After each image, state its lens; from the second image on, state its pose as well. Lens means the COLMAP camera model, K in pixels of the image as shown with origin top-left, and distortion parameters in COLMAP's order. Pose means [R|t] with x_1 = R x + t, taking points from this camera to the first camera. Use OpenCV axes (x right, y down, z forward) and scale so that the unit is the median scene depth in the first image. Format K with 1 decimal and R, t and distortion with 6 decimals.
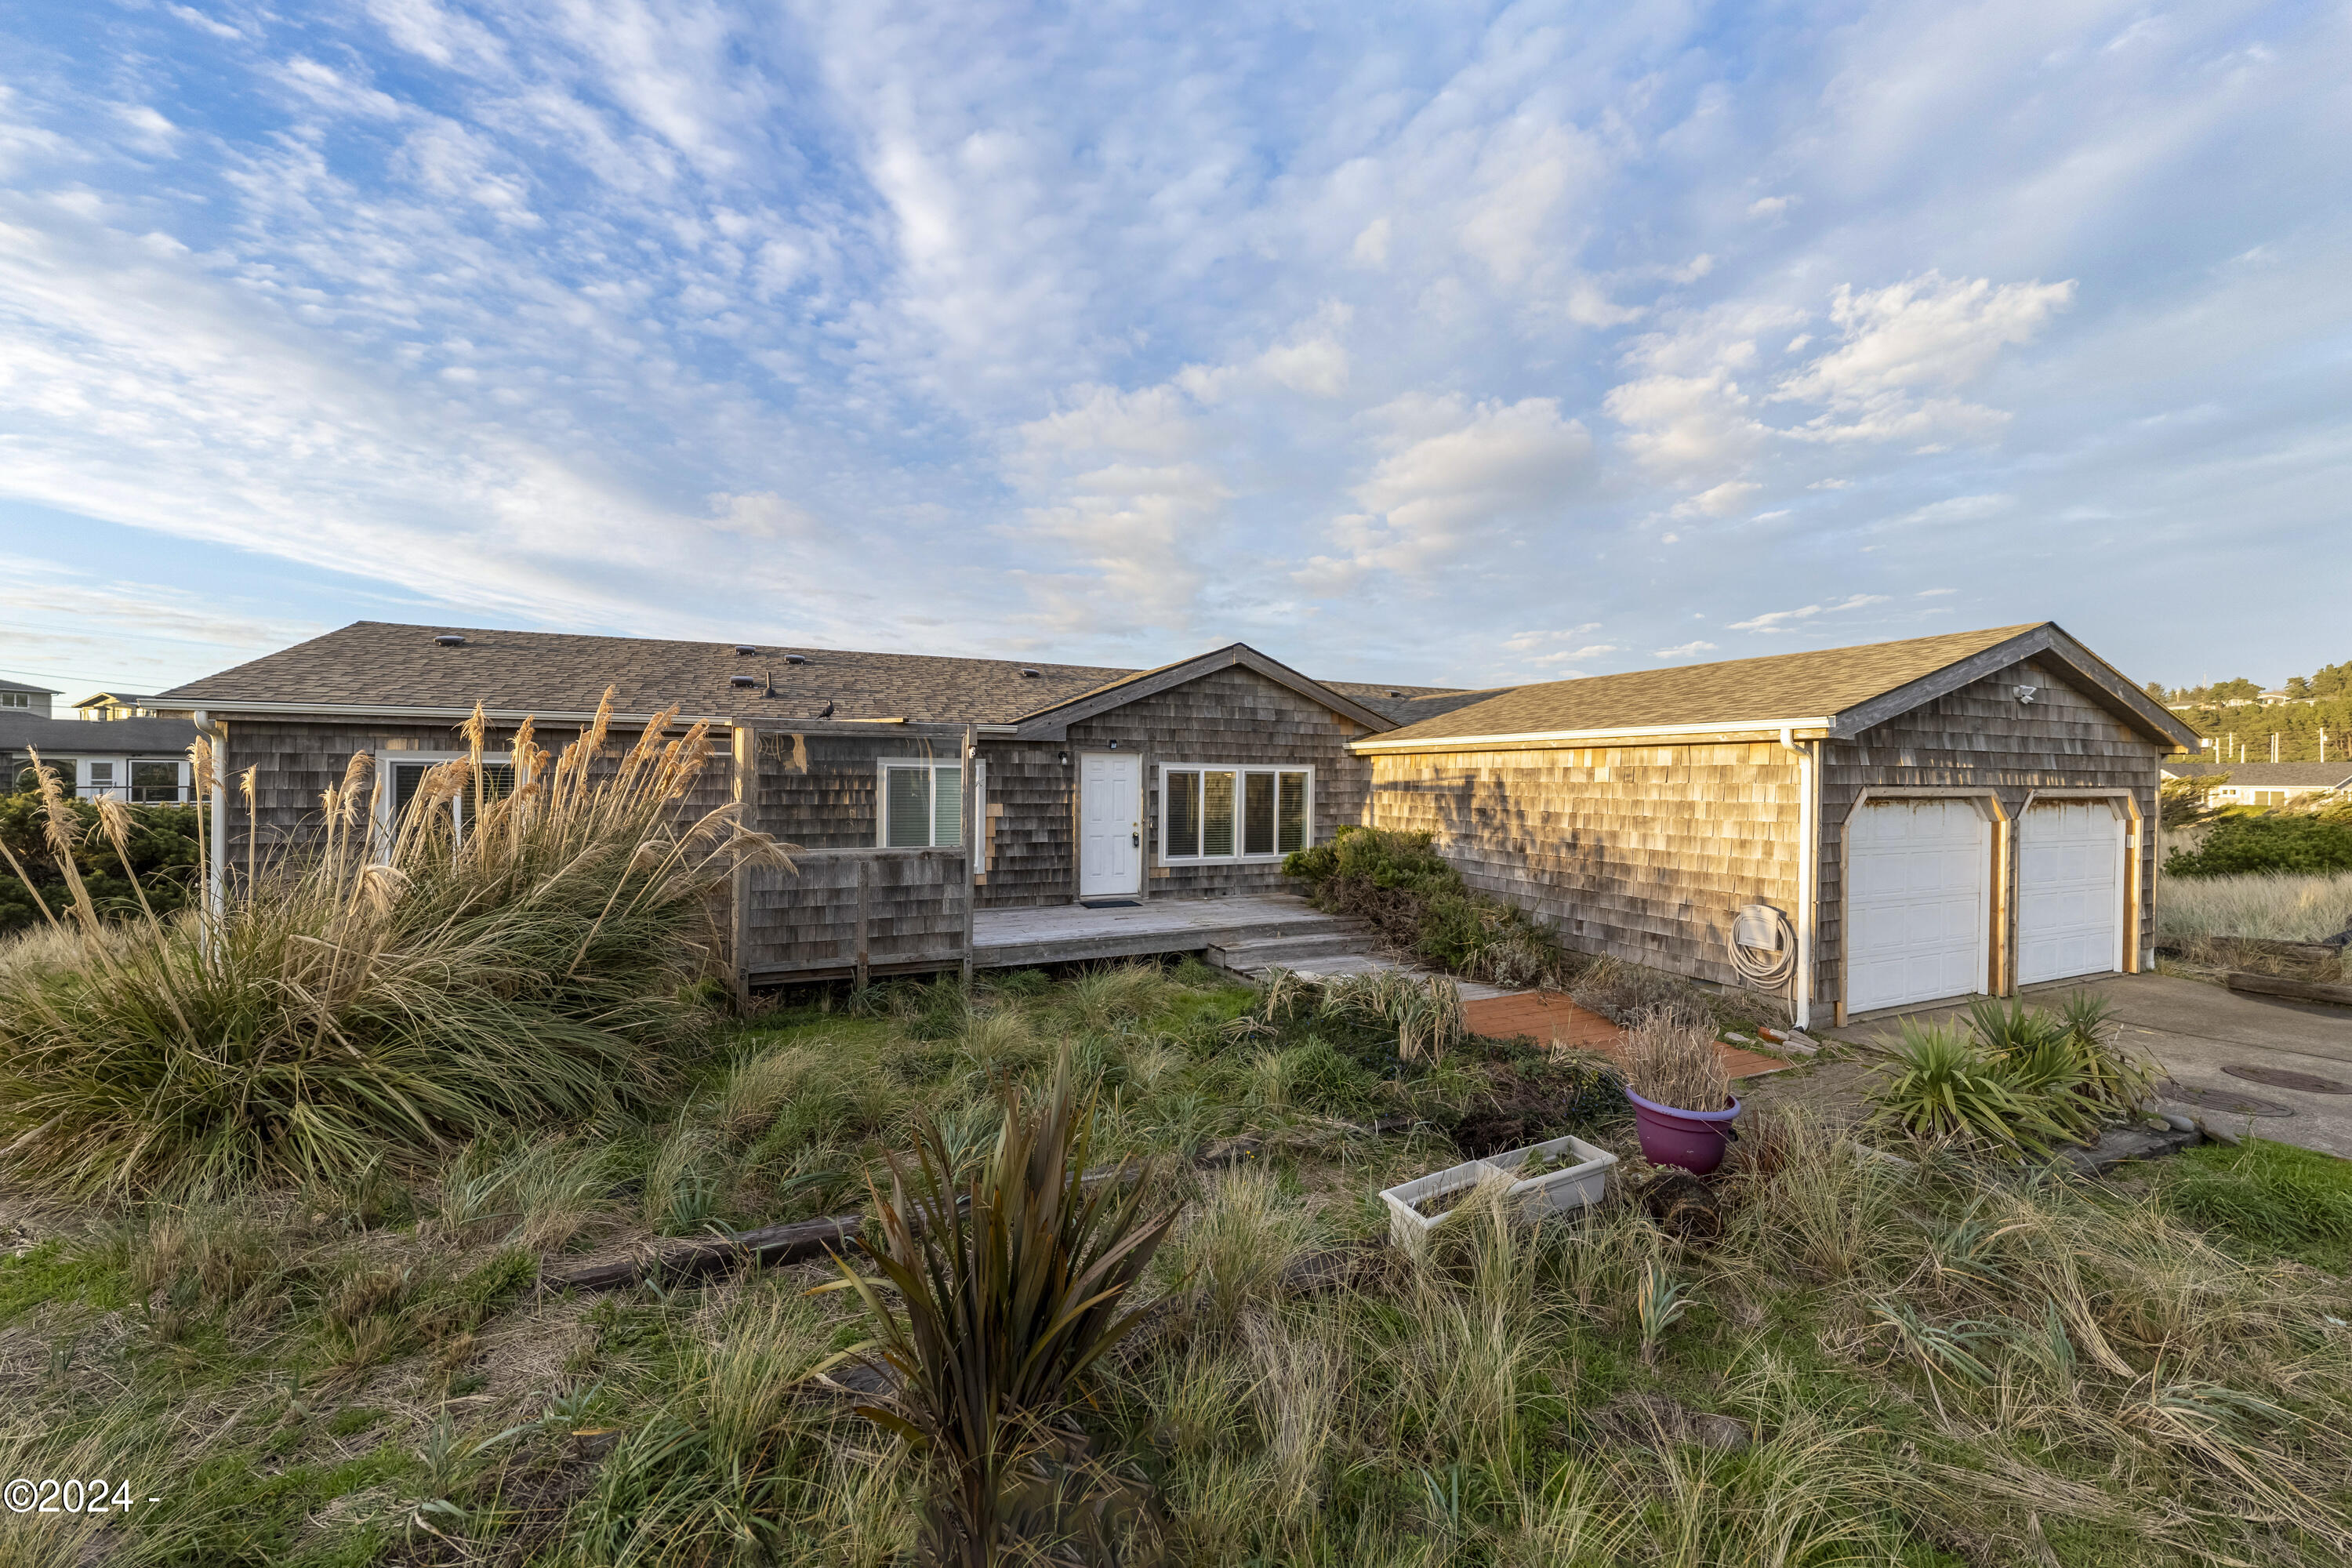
lens RADIAL K [[878.6, 0, 1176.0], [0, 878.6, 784.0], [0, 0, 1]] dist [-0.007744, -0.000046]
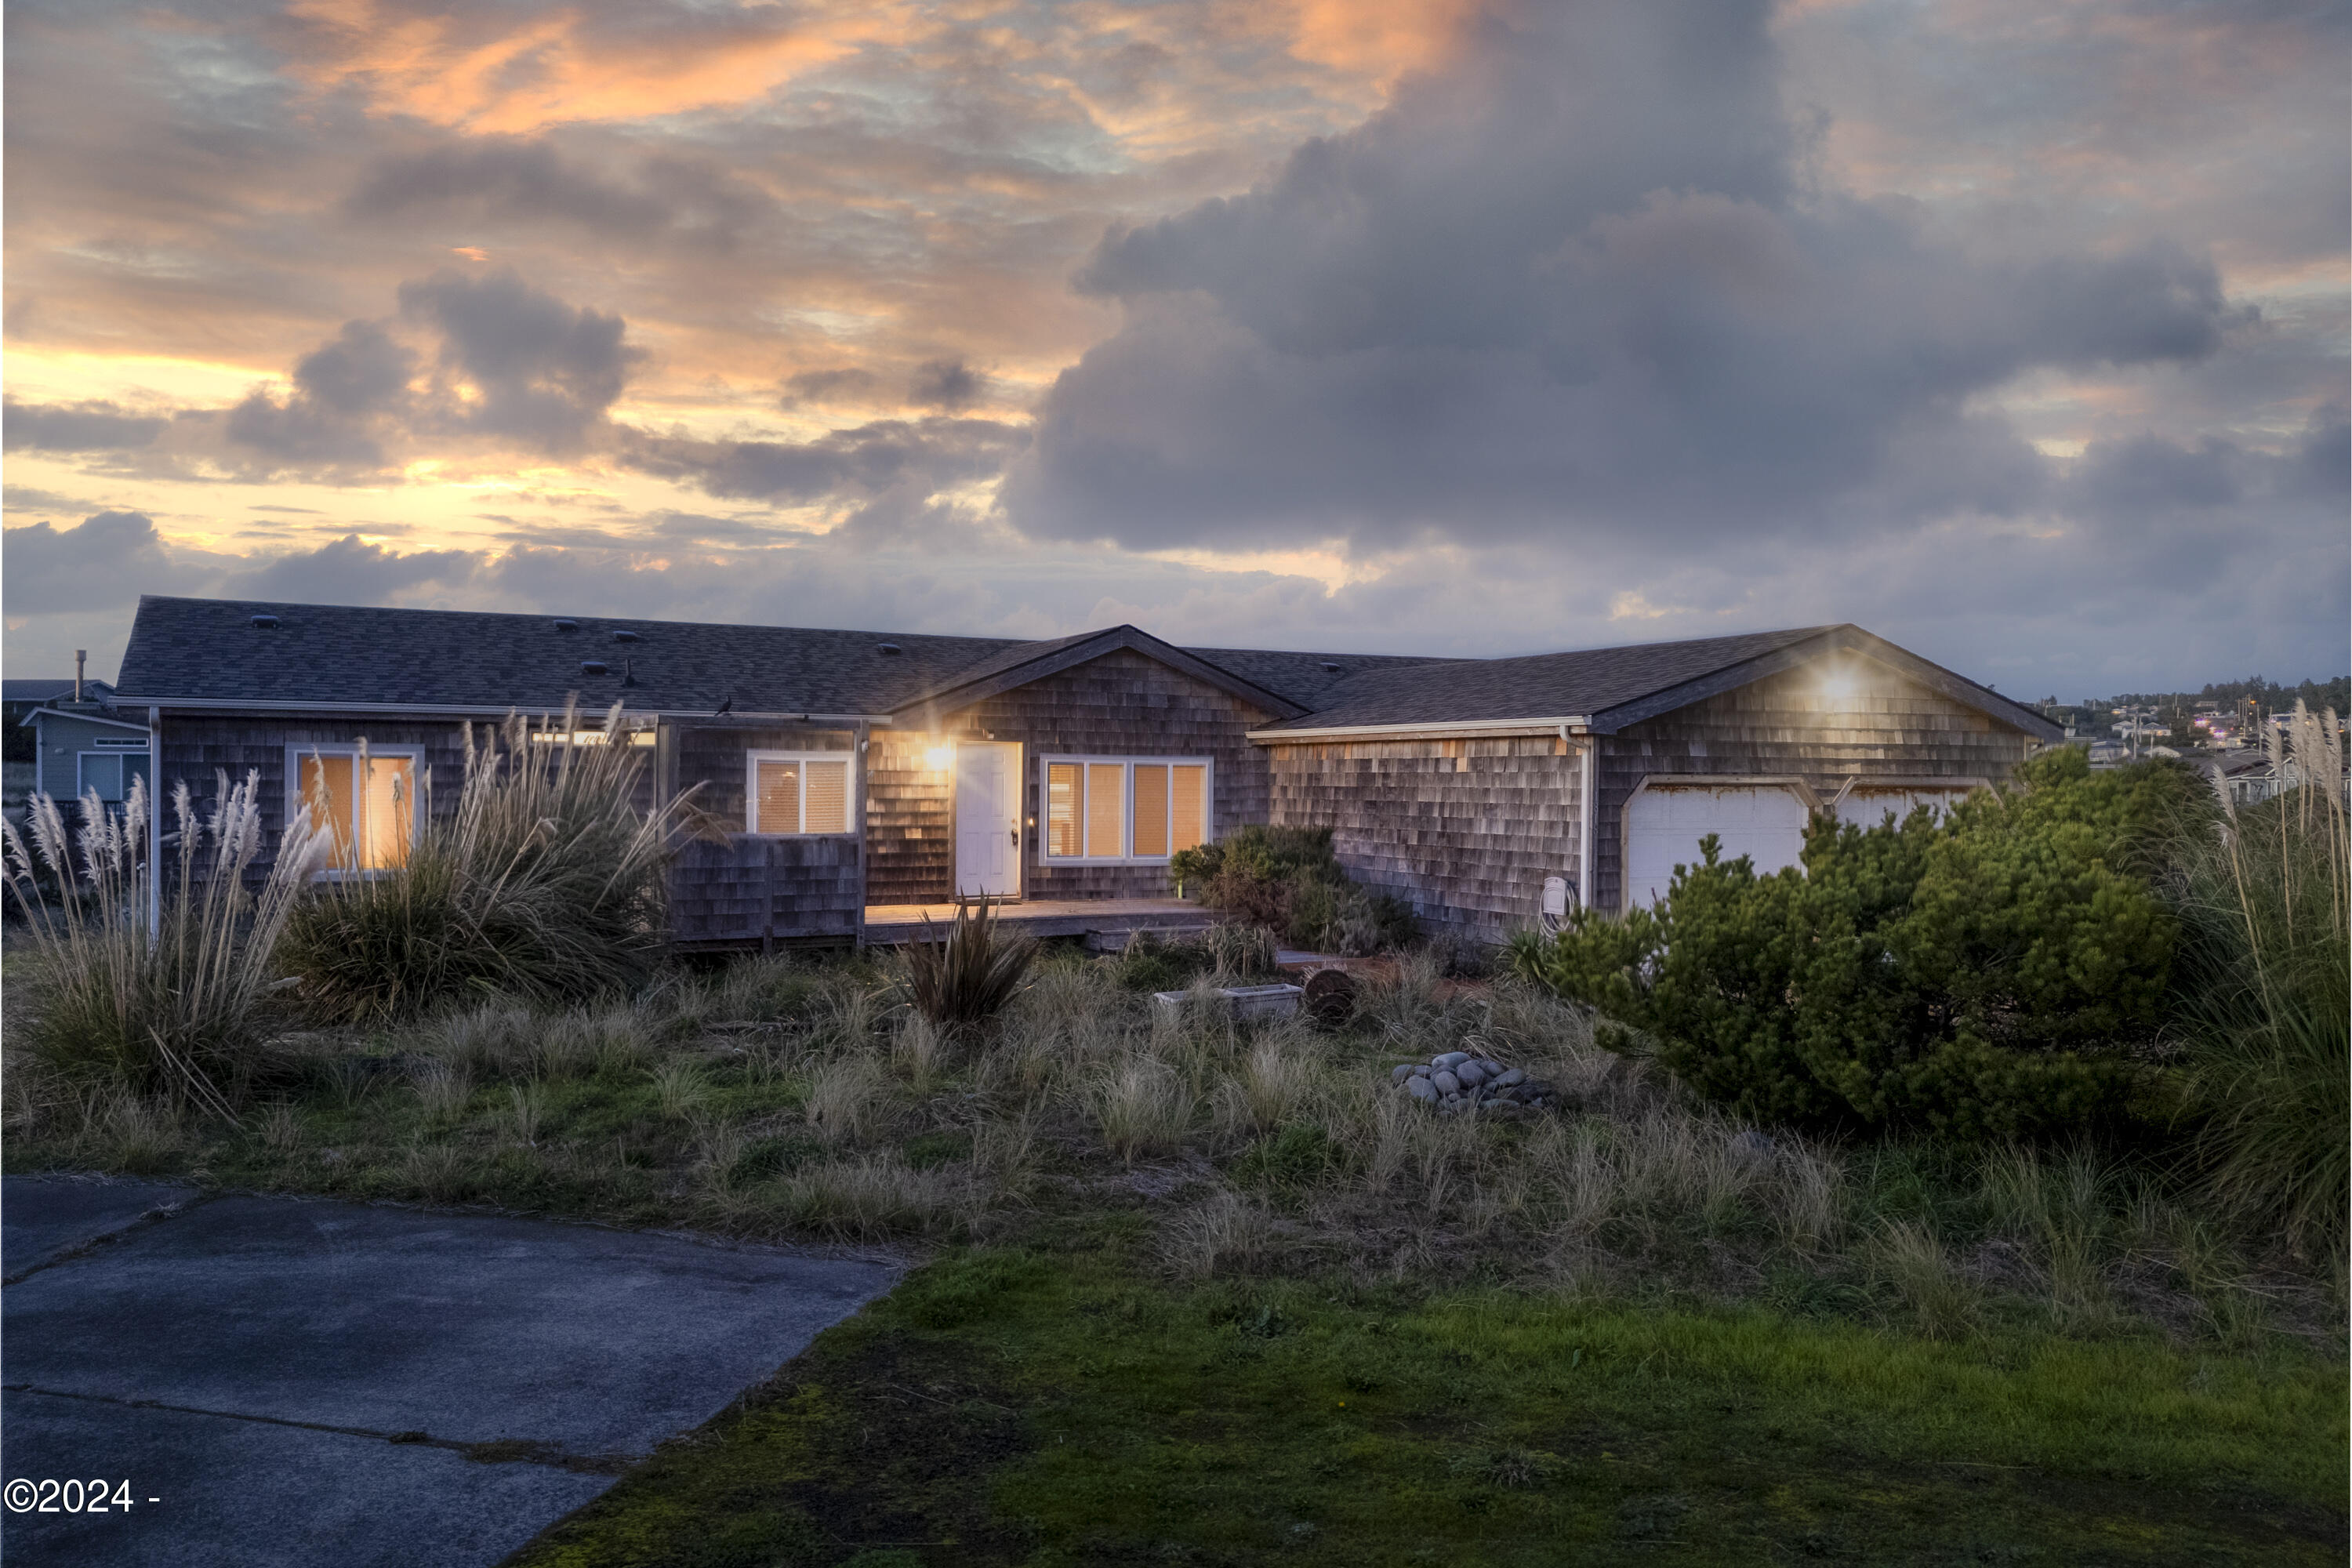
lens RADIAL K [[1700.2, 0, 1140.4], [0, 1700.2, 840.4], [0, 0, 1]] dist [0.133793, -0.100599]
pose [[0.999499, -0.002704, 0.031537, 0.032581], [0.001814, 0.999600, 0.028225, 0.017134], [-0.031601, -0.028154, 0.999104, -0.850300]]
